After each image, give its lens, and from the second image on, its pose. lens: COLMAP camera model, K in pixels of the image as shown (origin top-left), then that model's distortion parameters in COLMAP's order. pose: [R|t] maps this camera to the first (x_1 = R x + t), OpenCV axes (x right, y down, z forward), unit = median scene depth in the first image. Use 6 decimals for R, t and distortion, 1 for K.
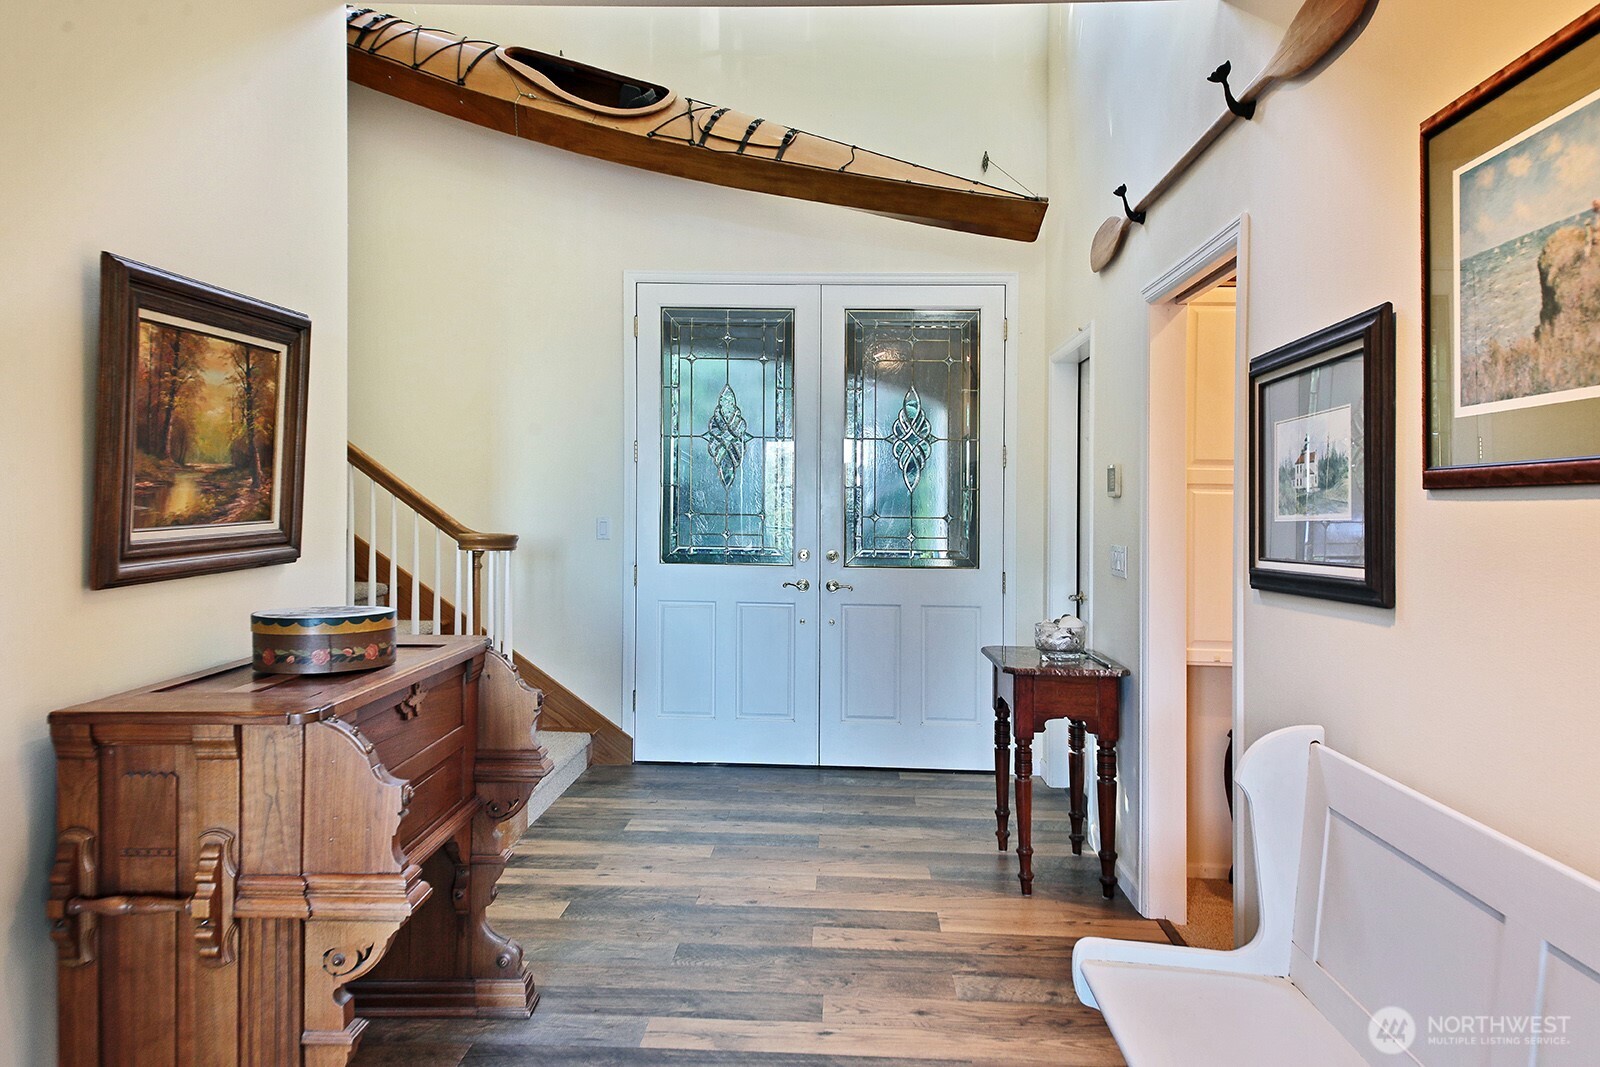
lens RADIAL K [[1119.7, 0, 825.6], [0, 1119.7, 497.2], [0, 0, 1]] dist [0.072806, 0.000991]
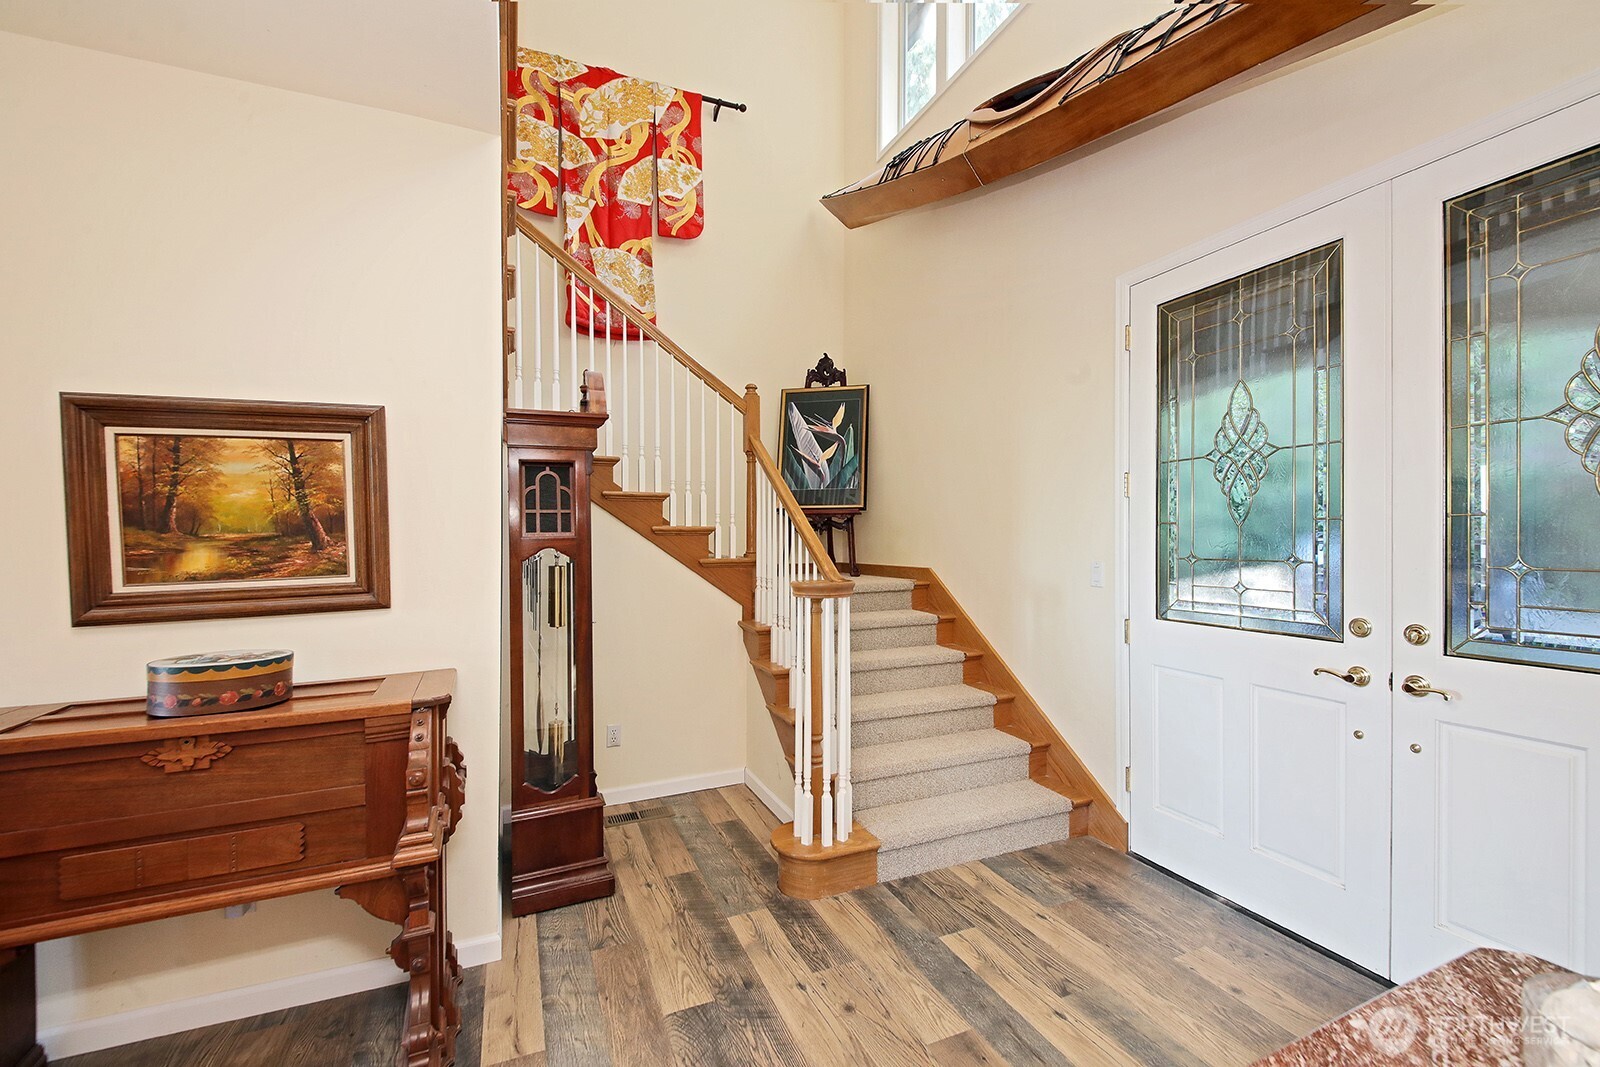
lens RADIAL K [[674.7, 0, 797.8], [0, 674.7, 538.5], [0, 0, 1]] dist [0.005070, 0.000281]
pose [[0.408795, -0.014246, -0.912515, 0.410215], [0.021986, 0.999742, -0.005759, -0.004676], [0.912361, -0.017708, 0.409003, 1.180661]]
